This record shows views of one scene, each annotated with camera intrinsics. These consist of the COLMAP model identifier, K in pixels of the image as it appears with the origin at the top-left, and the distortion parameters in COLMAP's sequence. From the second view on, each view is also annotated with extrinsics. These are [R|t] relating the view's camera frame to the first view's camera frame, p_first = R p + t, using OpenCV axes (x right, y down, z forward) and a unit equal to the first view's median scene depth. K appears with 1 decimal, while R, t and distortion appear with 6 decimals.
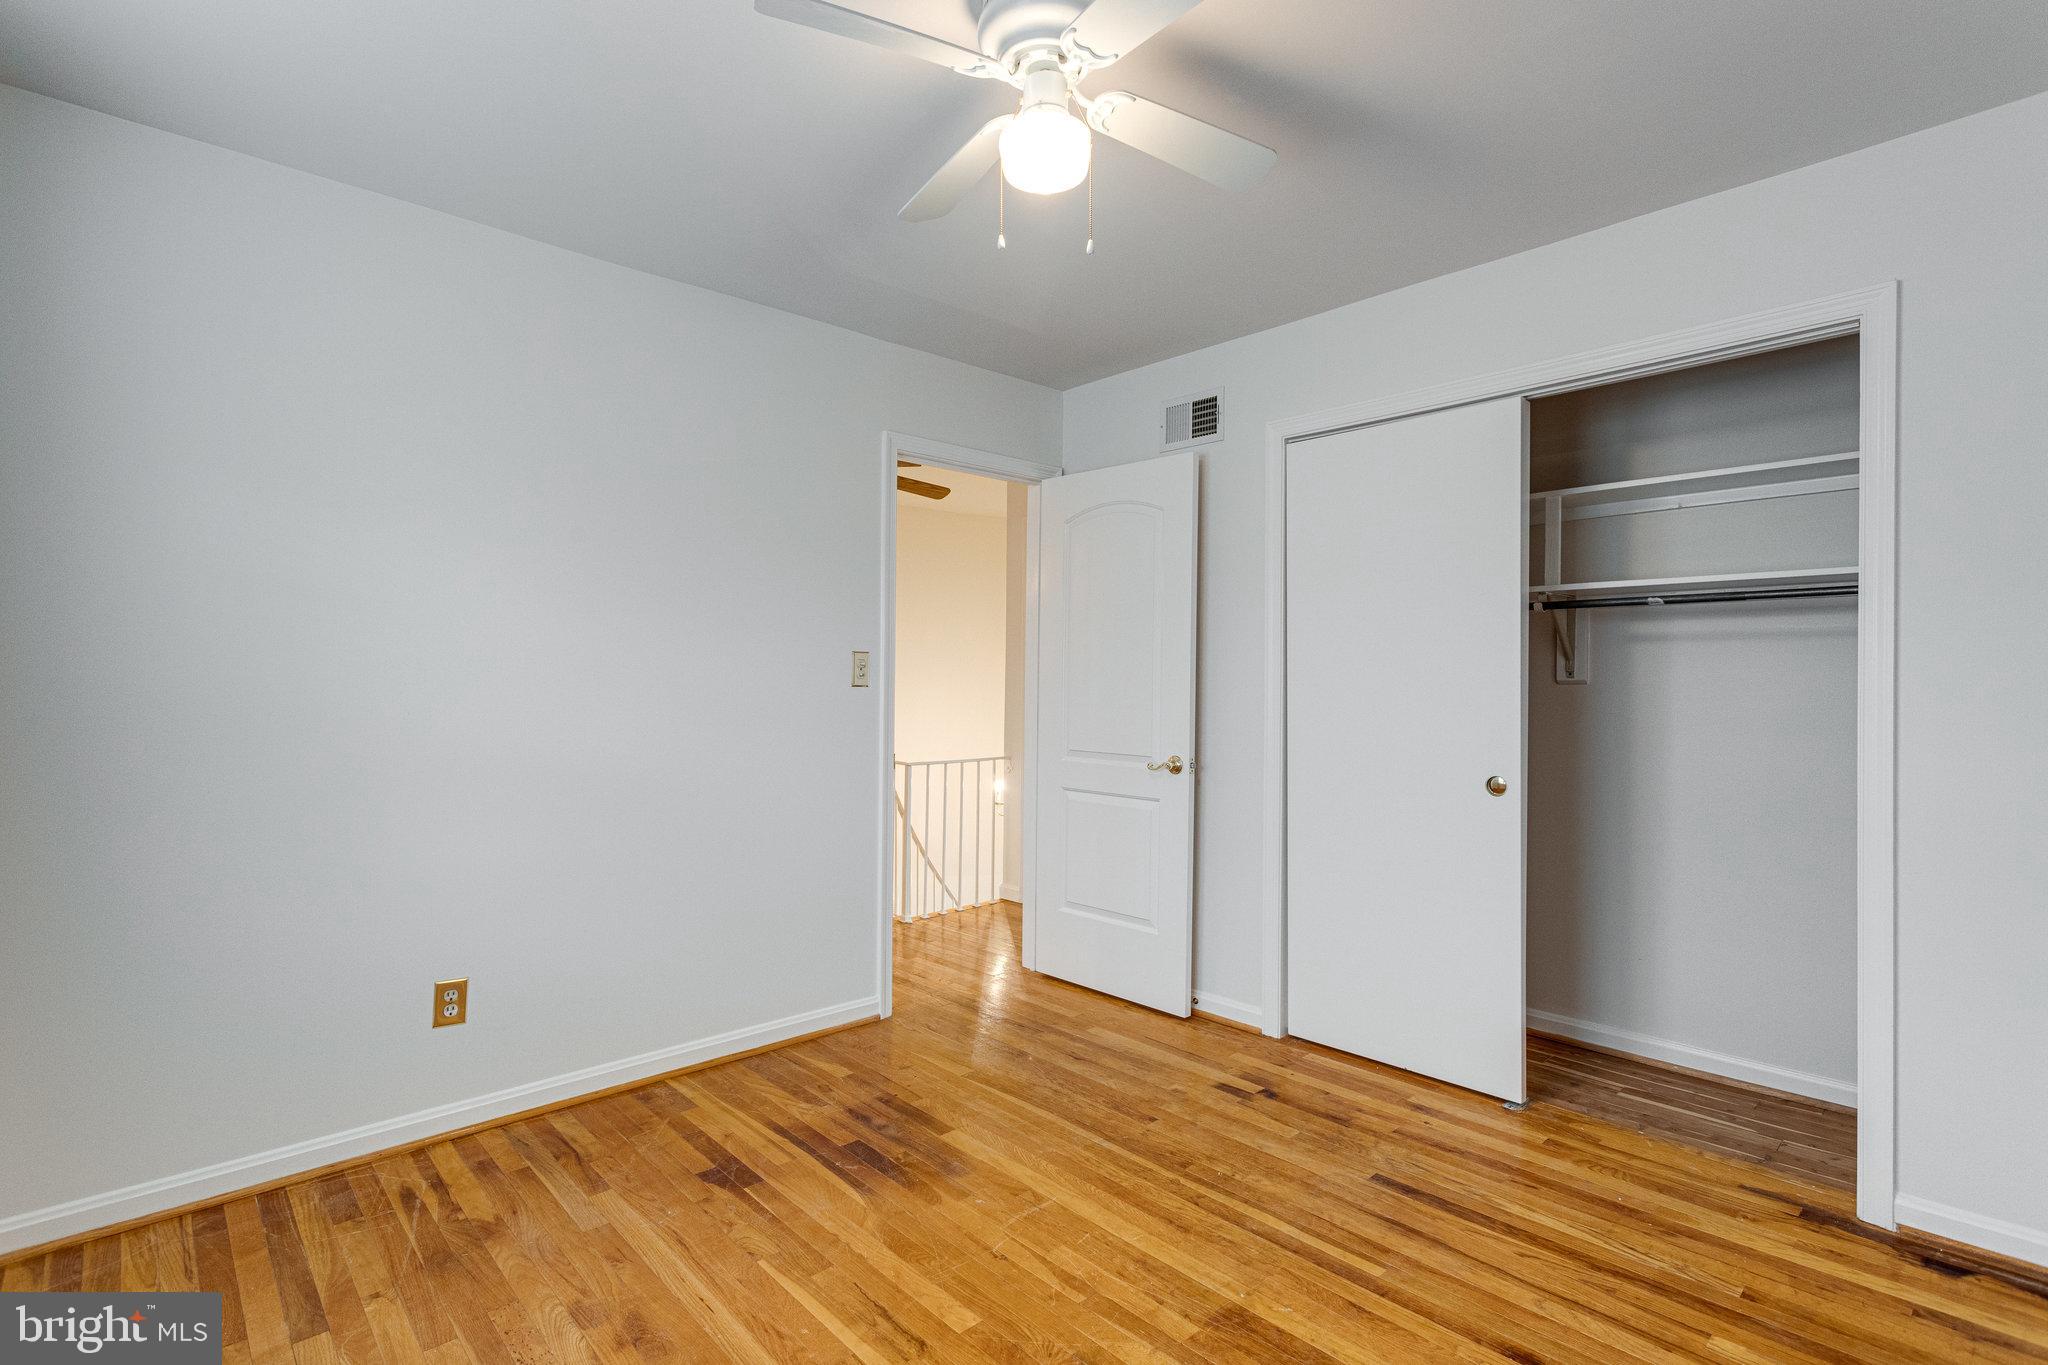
lens RADIAL K [[981.1, 0, 1026.3], [0, 981.1, 683.0], [0, 0, 1]] dist [0.000436, 0.001226]
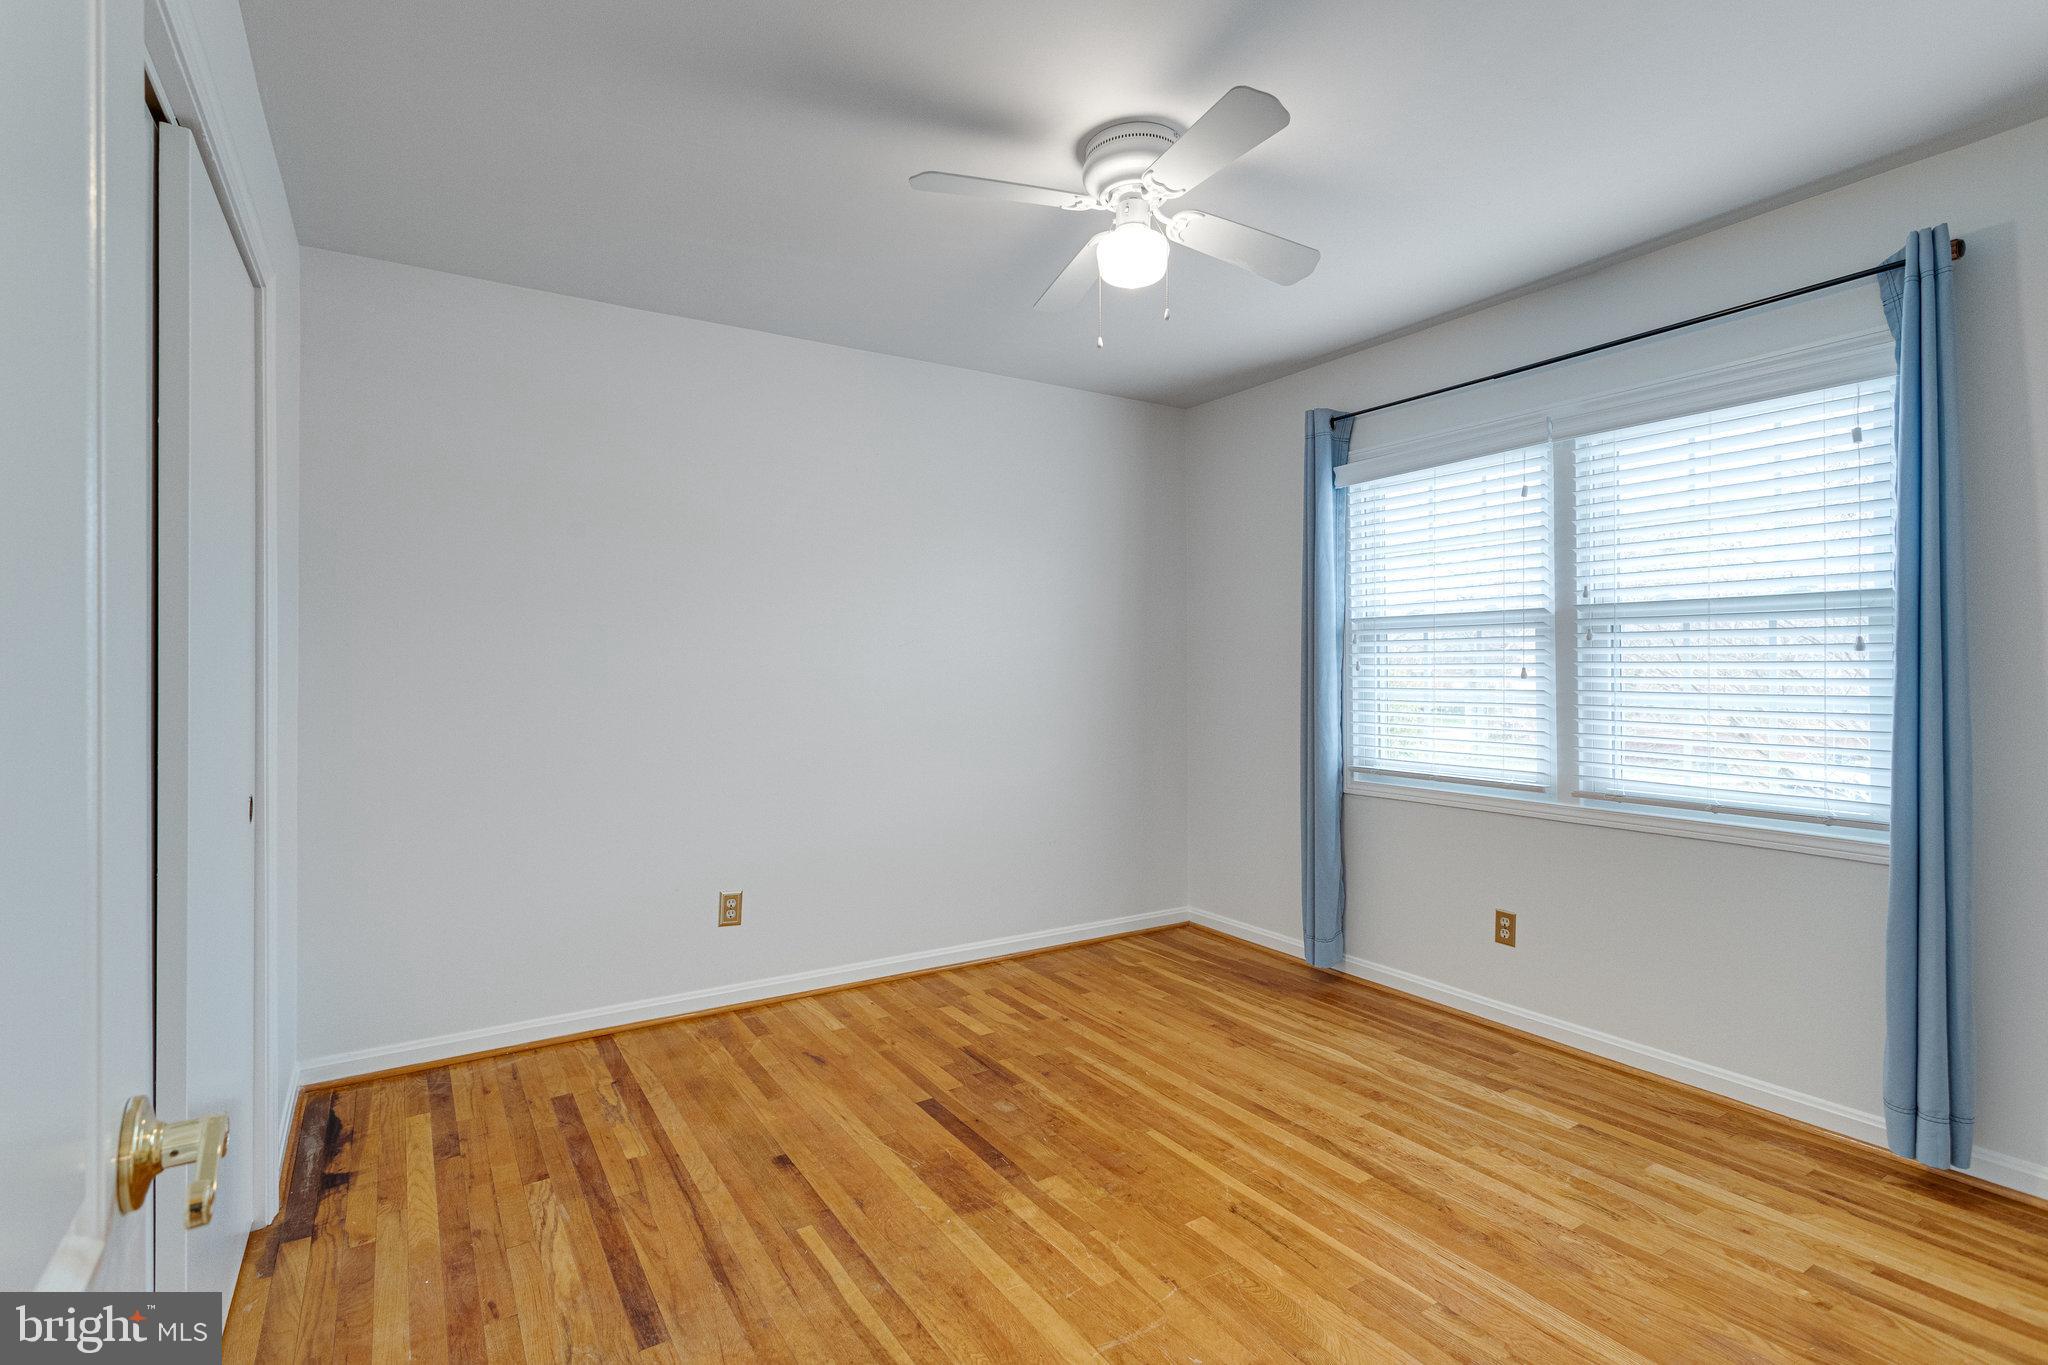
lens RADIAL K [[981.1, 0, 1022.4], [0, 981.1, 678.9], [0, 0, 1]] dist [0.000436, 0.001226]
pose [[-0.984905, -0.004064, 0.173048, -0.049445], [-0.003091, 0.999978, 0.005892, 0.002504], [-0.173068, 0.005268, -0.984896, 1.962923]]
